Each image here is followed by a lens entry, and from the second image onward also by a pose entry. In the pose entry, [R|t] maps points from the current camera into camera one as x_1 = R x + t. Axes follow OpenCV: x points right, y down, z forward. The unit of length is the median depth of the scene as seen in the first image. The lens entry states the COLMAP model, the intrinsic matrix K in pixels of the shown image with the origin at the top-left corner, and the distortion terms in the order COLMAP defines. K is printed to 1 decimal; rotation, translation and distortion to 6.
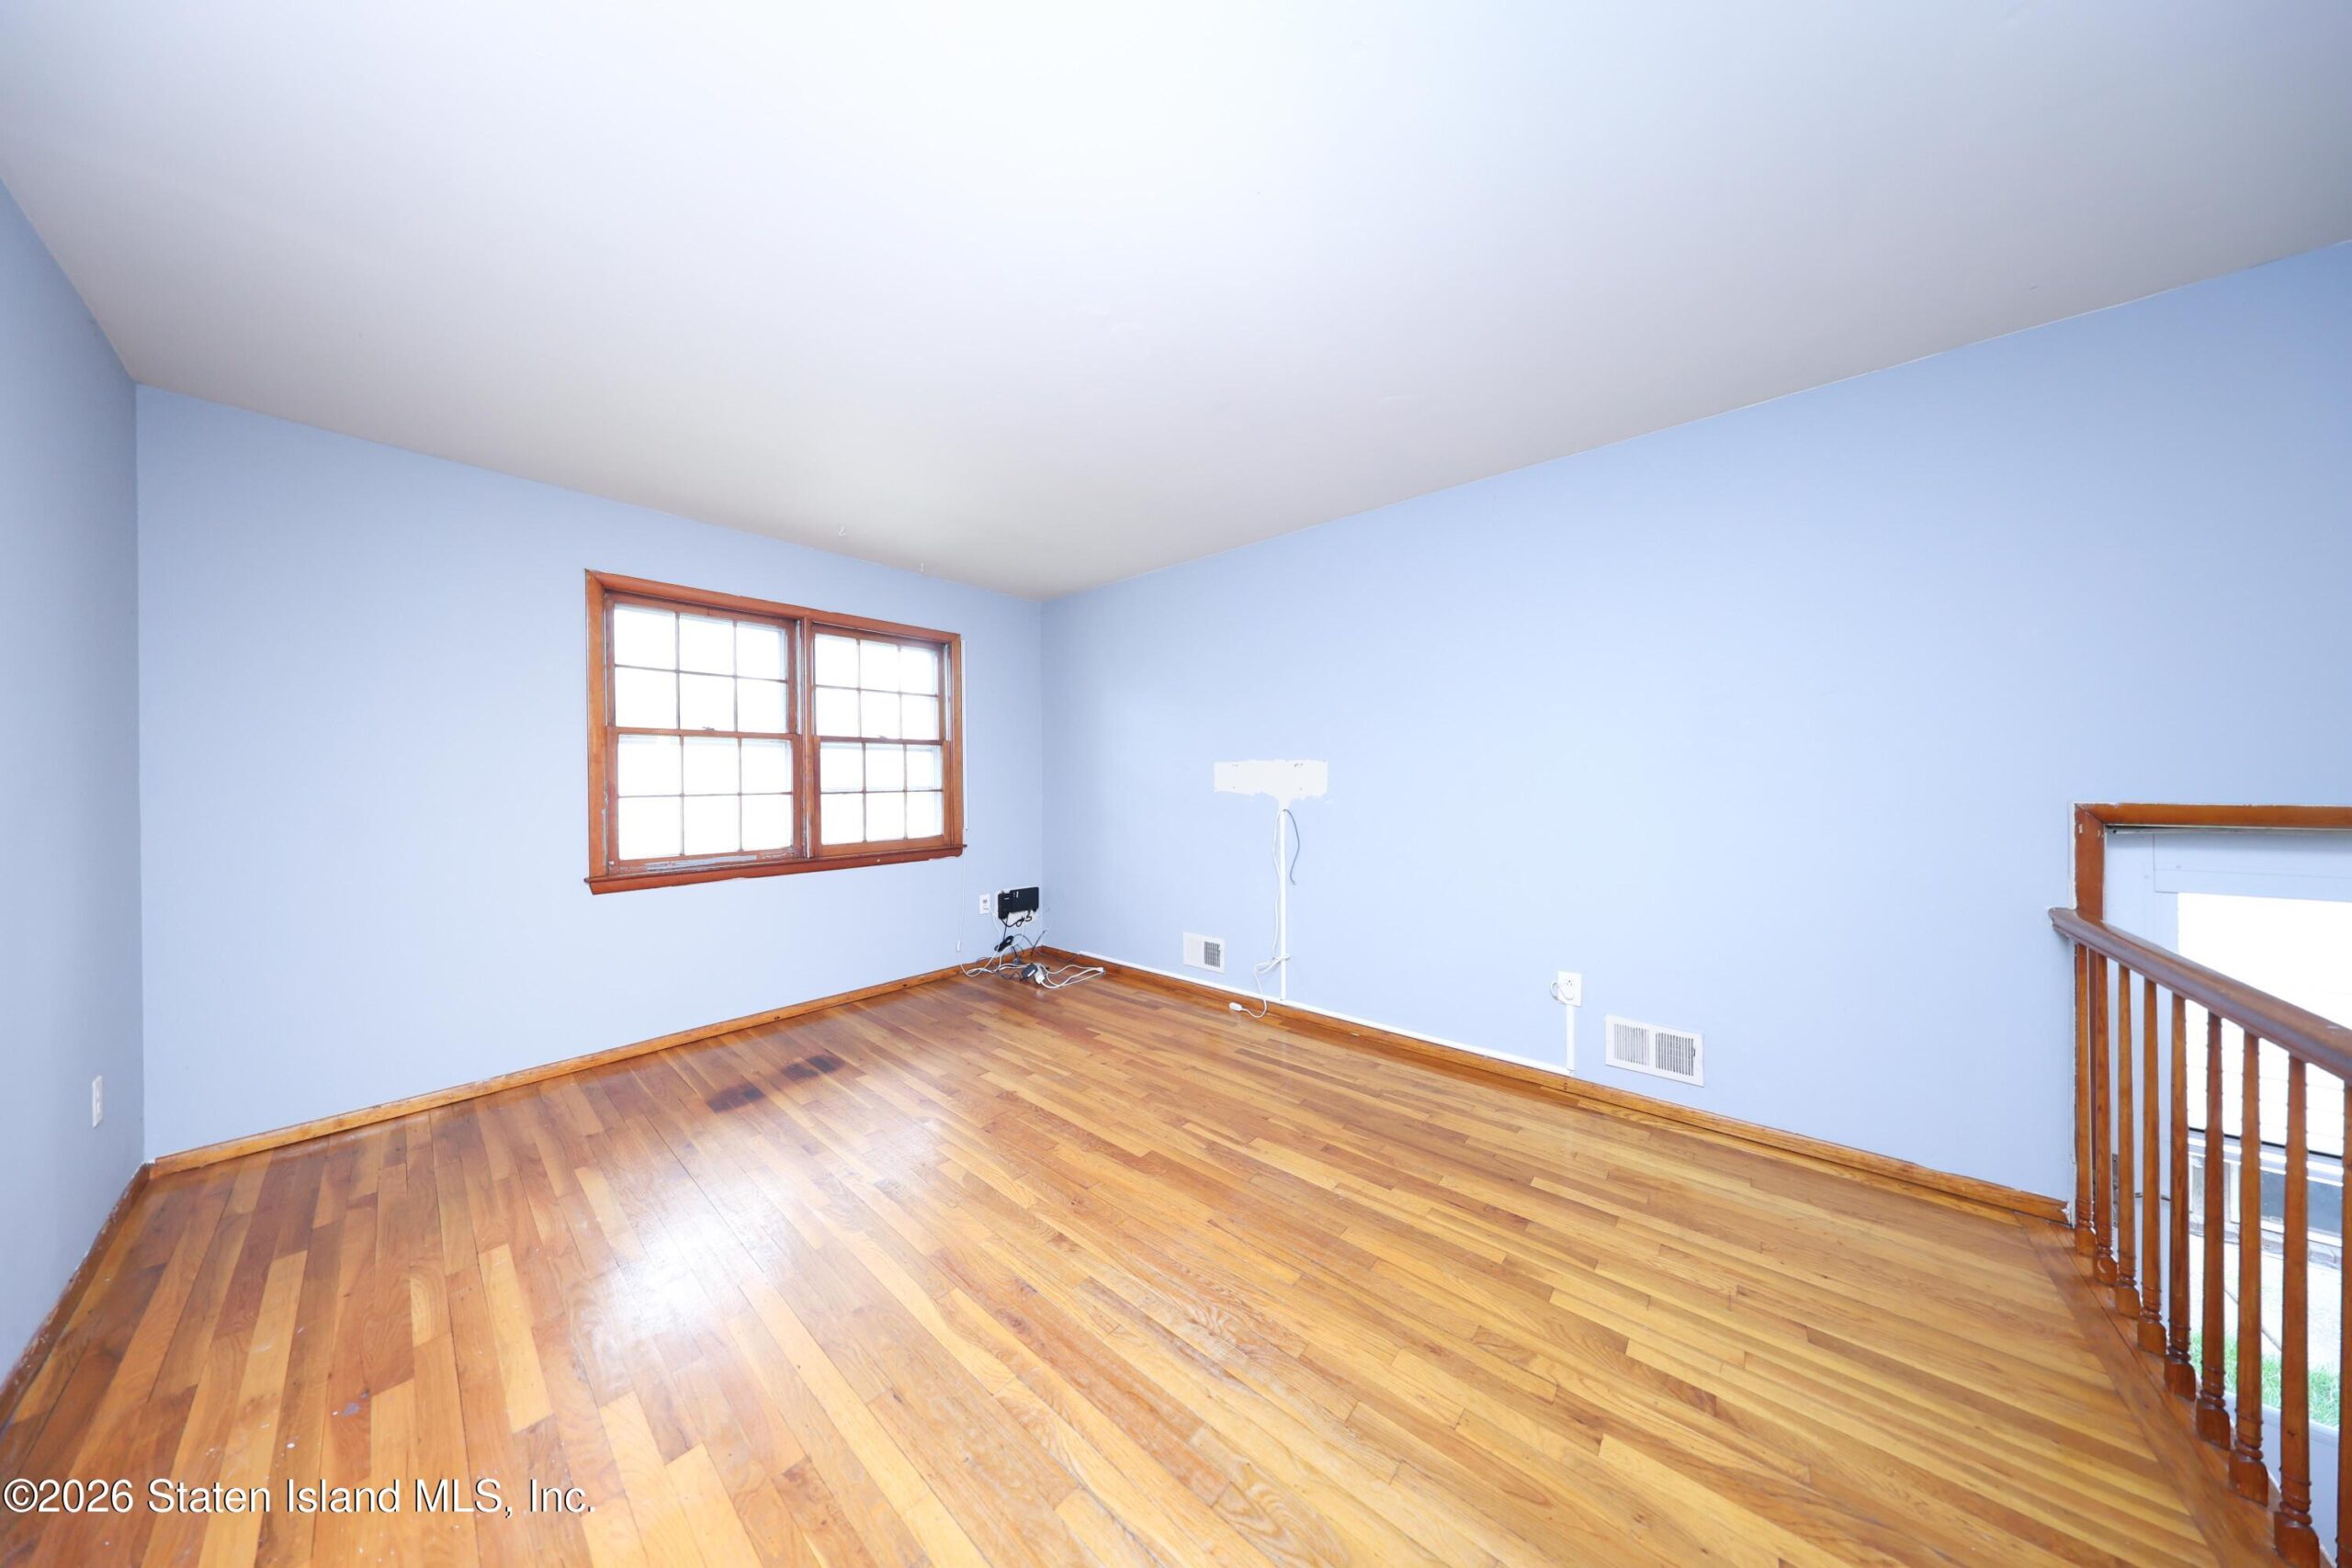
lens RADIAL K [[687.9, 0, 1173.9], [0, 687.9, 792.0], [0, 0, 1]] dist [0.000254, 0.000042]
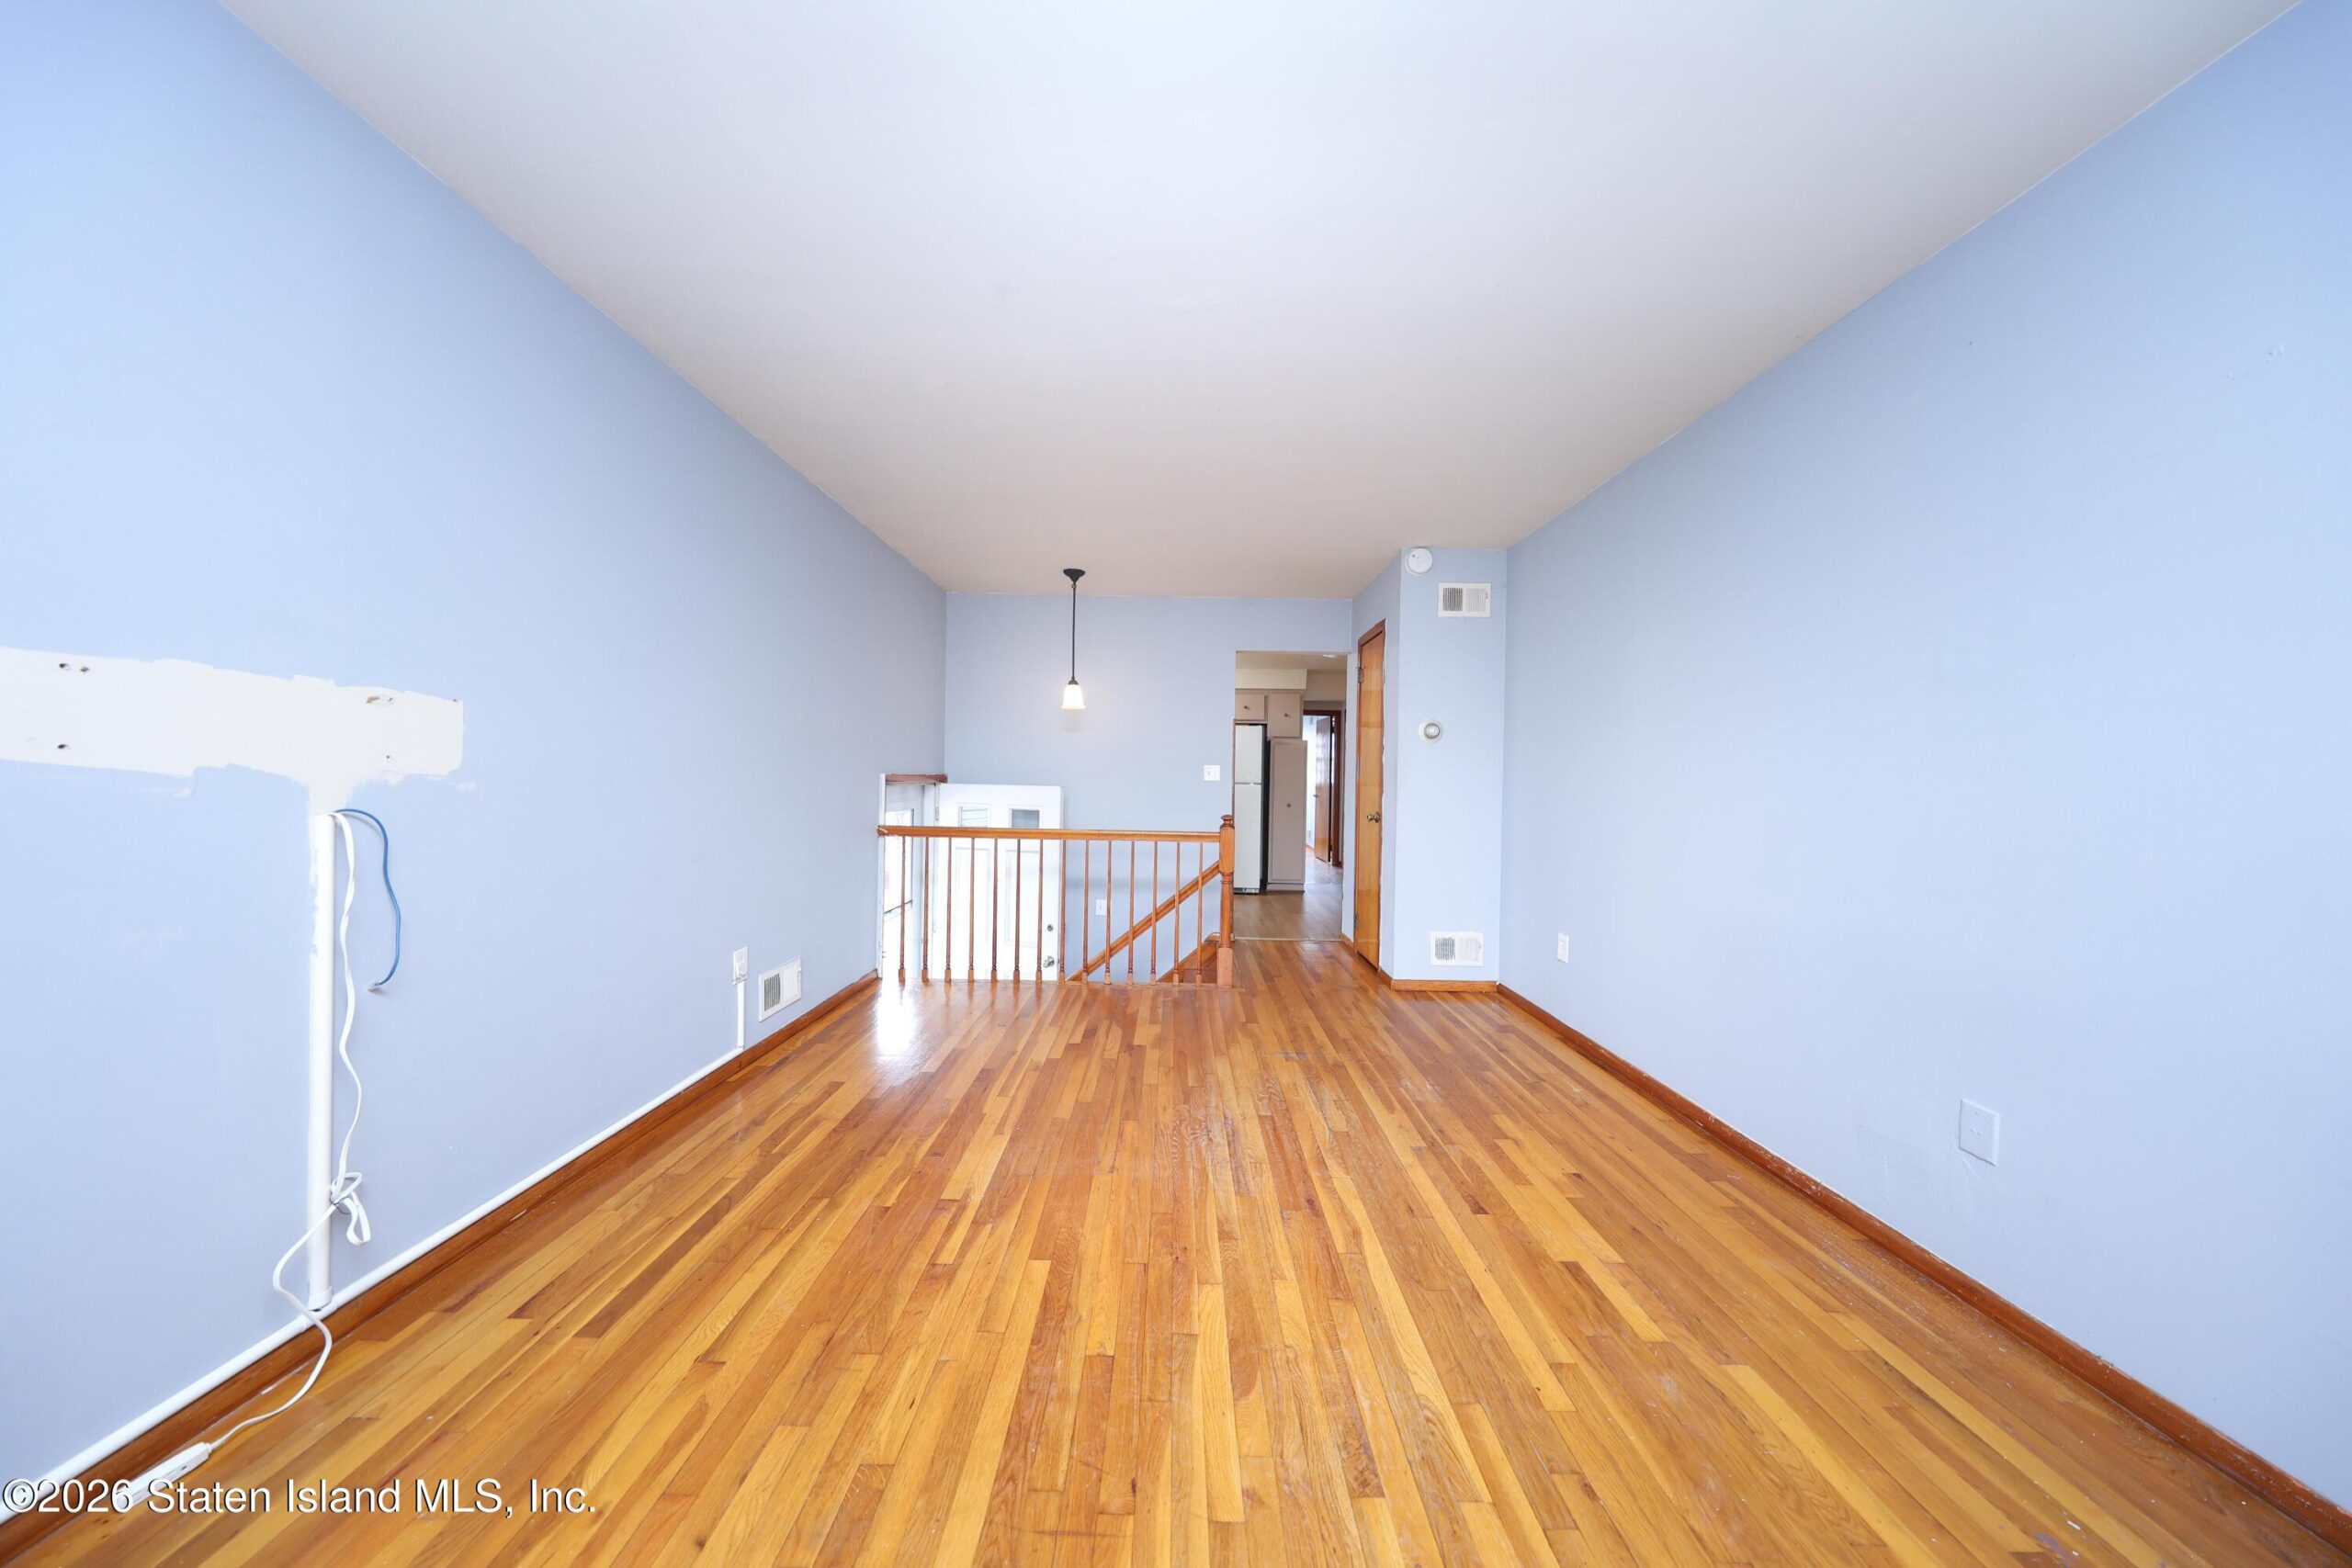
lens RADIAL K [[687.9, 0, 1171.4], [0, 687.9, 777.5], [0, 0, 1]] dist [0.000254, 0.000042]
pose [[-0.653953, -0.006473, 0.756508, -0.695298], [0.002957, 0.999934, 0.011112, 0.005654], [-0.756530, 0.009504, -0.653890, 1.397395]]
